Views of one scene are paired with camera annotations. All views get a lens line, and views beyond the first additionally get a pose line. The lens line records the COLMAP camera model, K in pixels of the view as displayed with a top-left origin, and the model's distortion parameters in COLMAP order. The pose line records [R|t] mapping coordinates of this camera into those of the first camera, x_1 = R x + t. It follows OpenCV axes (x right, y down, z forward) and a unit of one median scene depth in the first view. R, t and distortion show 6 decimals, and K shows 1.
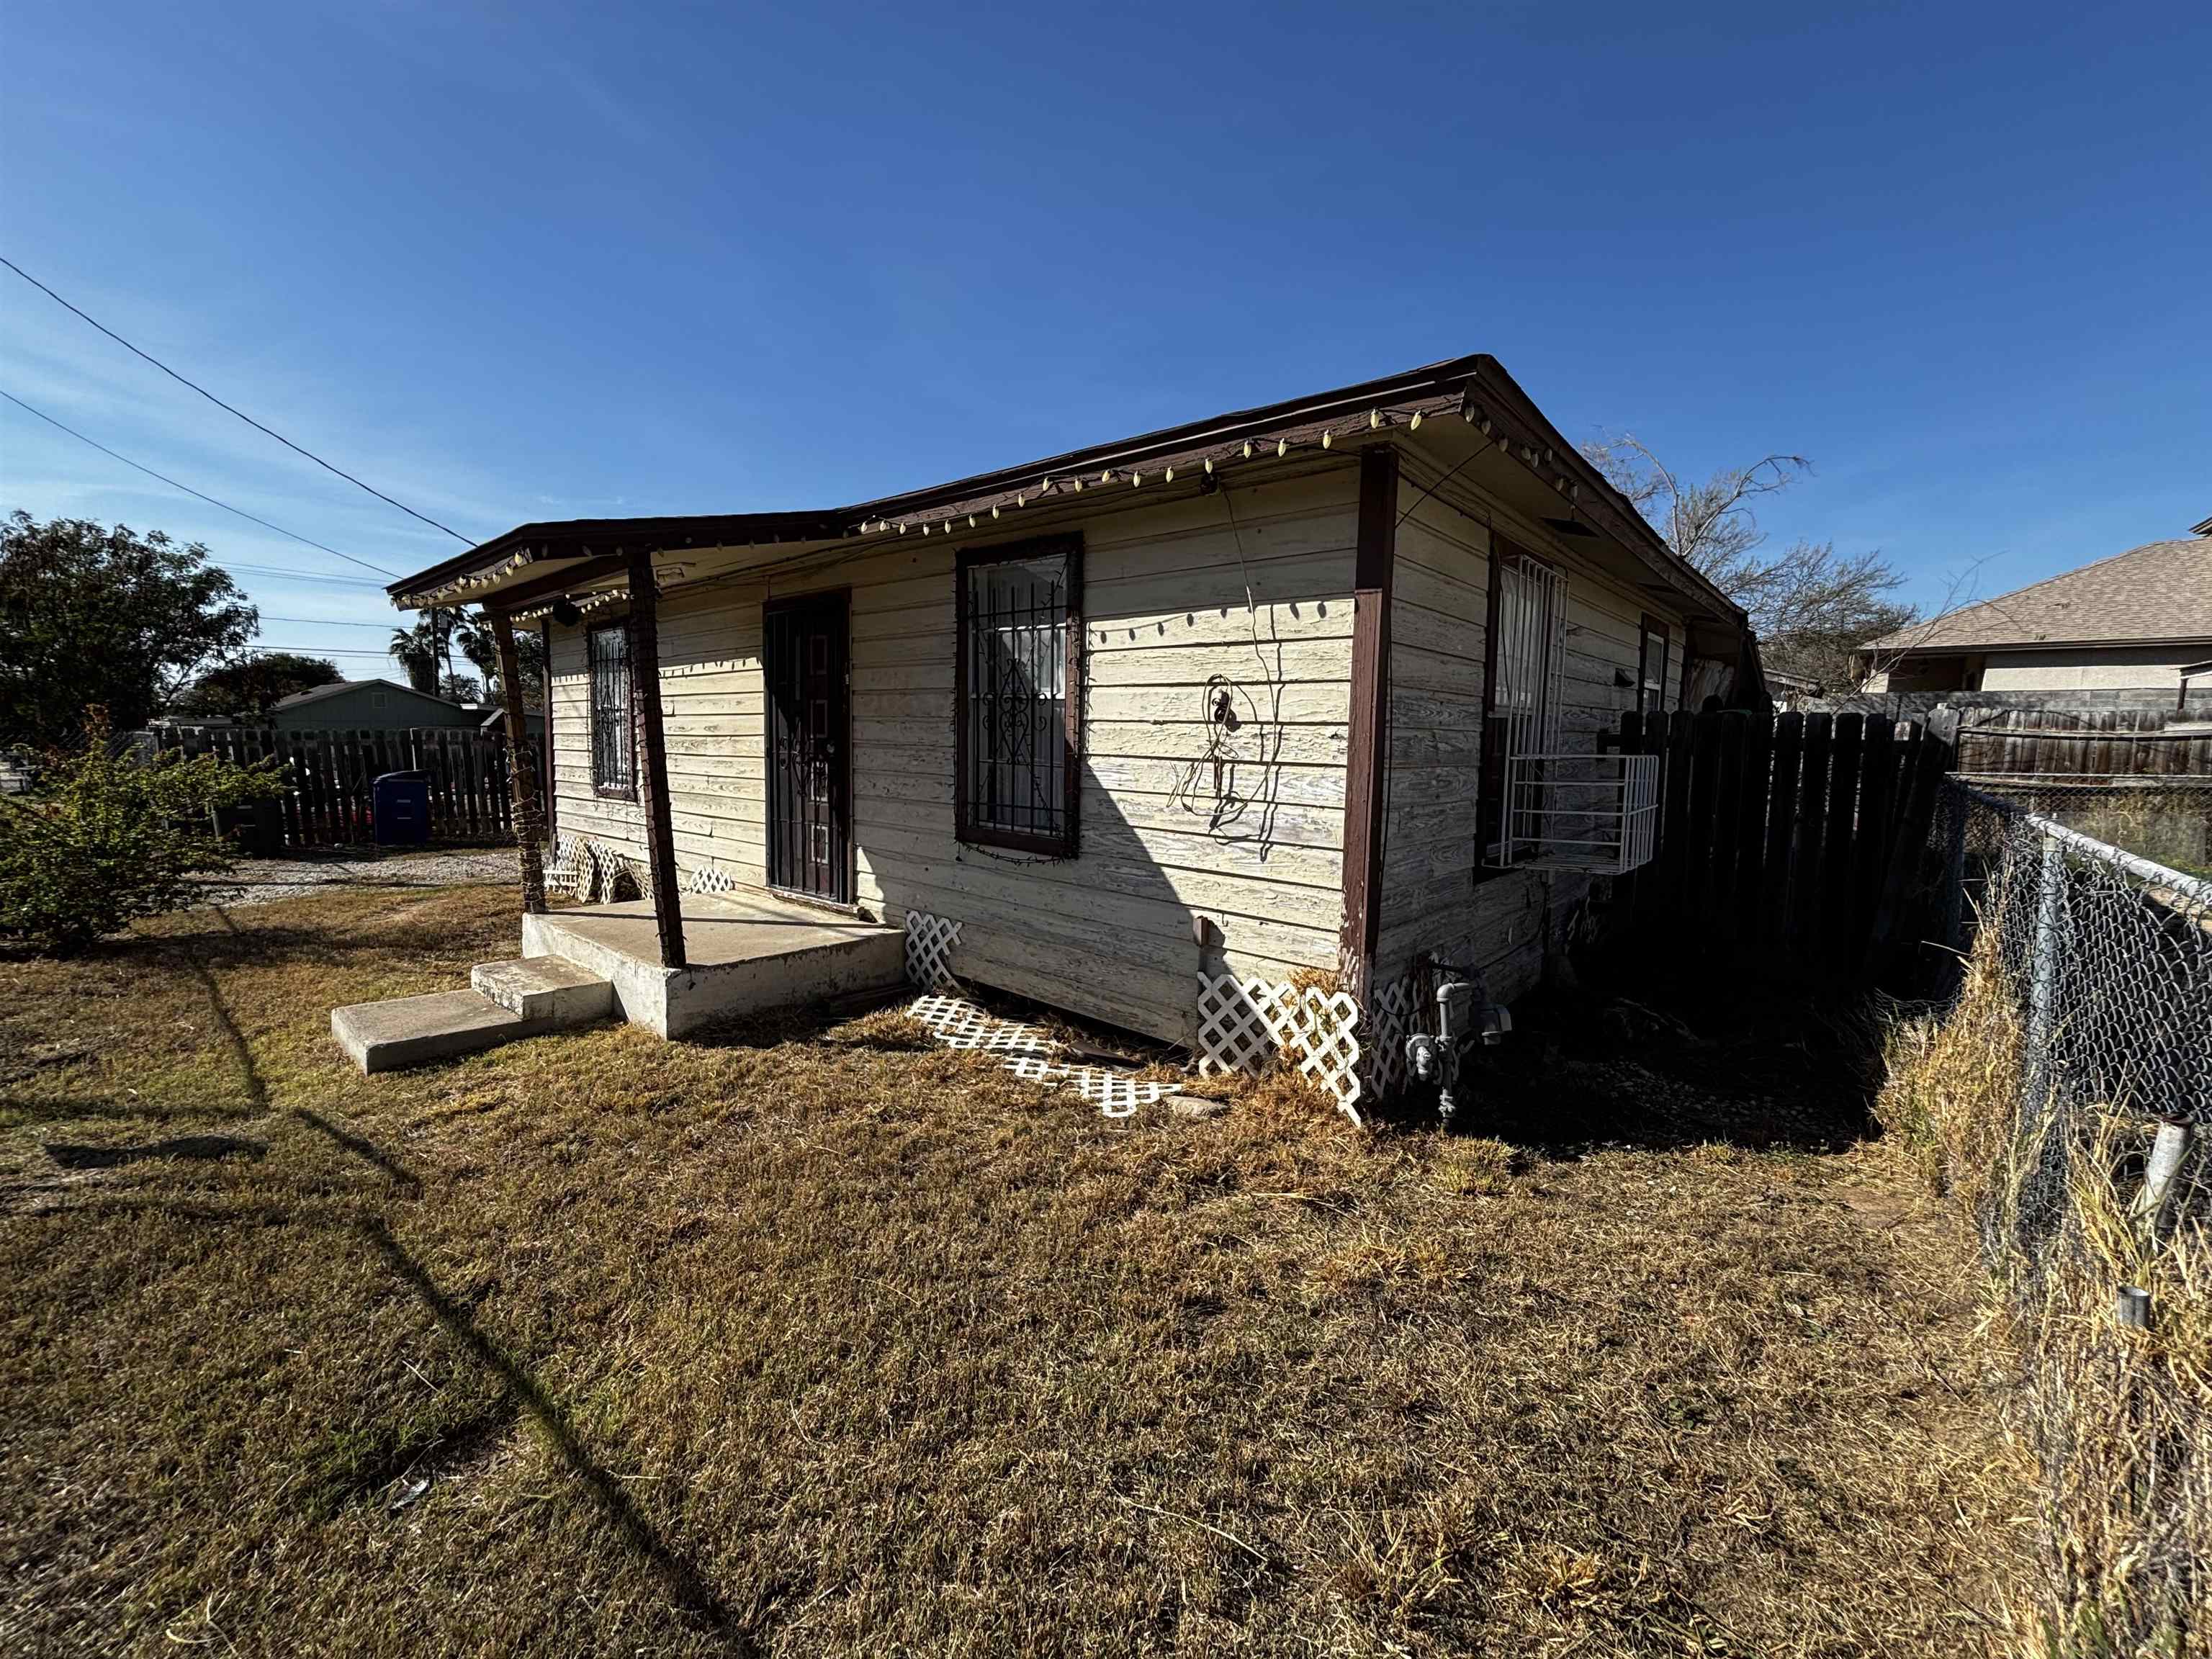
lens RADIAL K [[880.1, 0, 1106.0], [0, 880.1, 829.5], [0, 0, 1]] dist [0.036045, -0.000224]
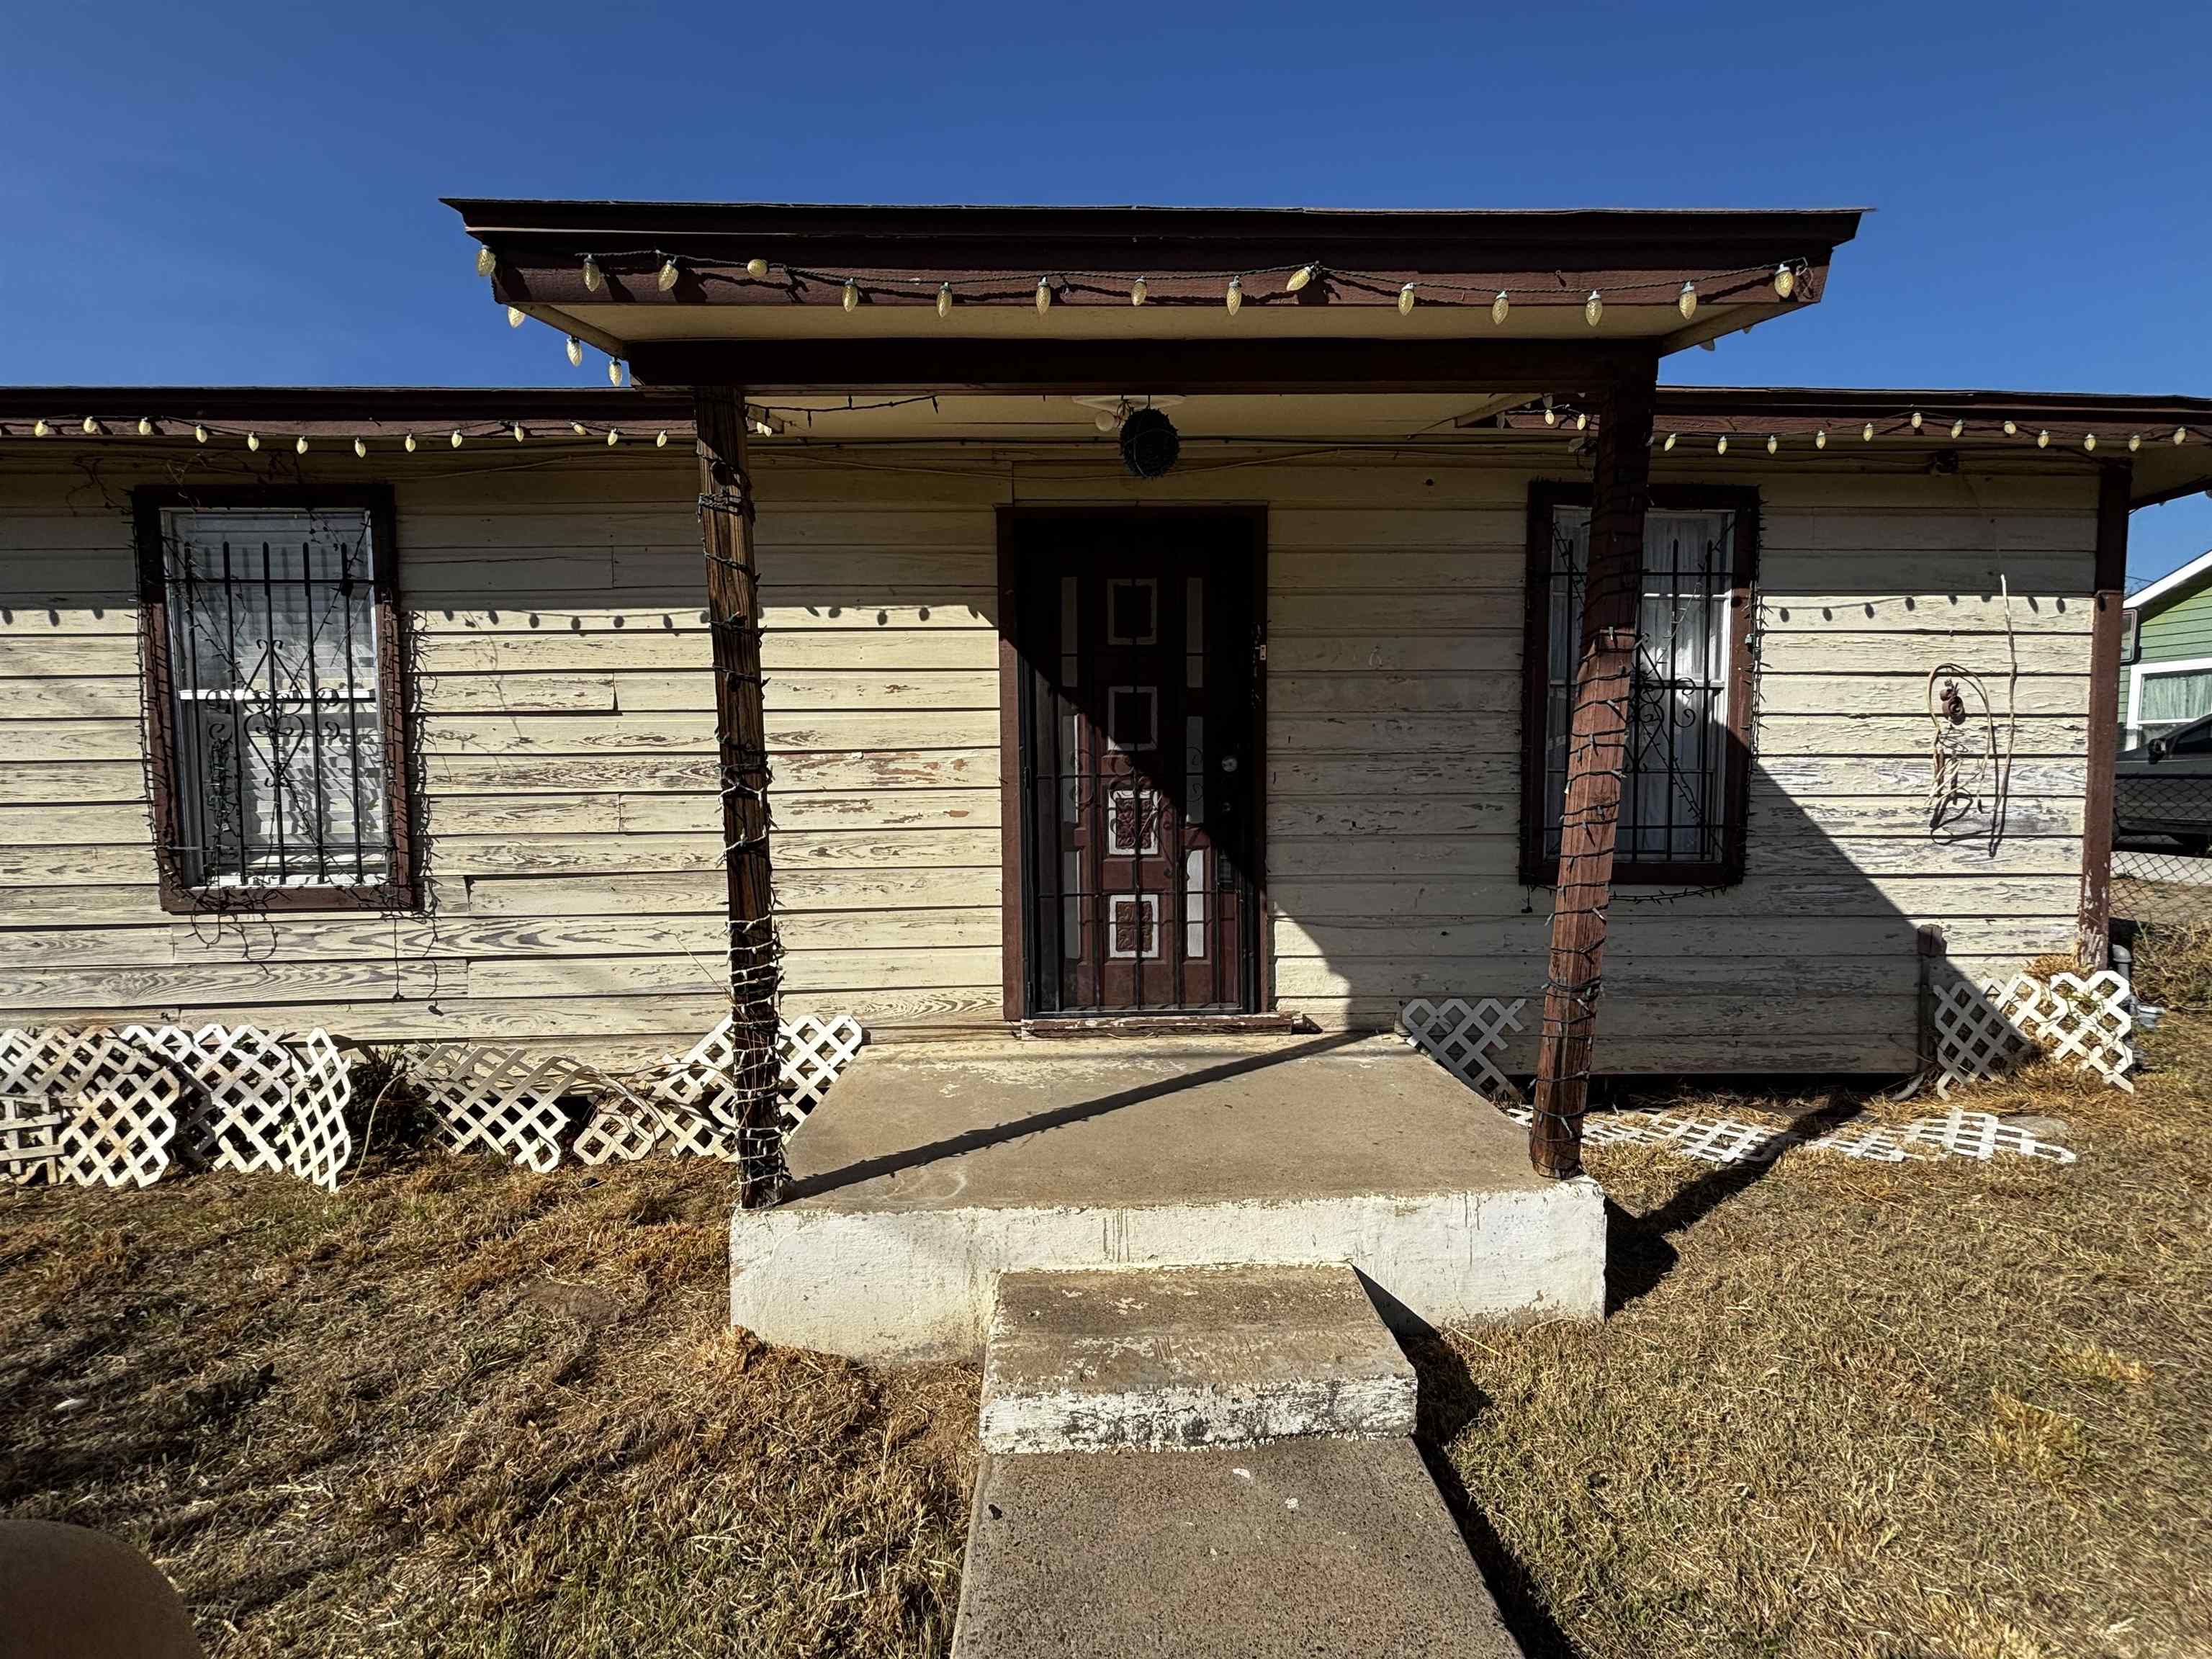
lens RADIAL K [[889.4, 0, 1104.0], [0, 889.4, 829.4], [0, 0, 1]] dist [-0.000624, -0.000493]
pose [[0.736910, -0.063676, 0.672985, -1.096384], [0.090773, 0.995858, -0.005169, -0.071290], [-0.669868, 0.064898, 0.739638, 0.844577]]
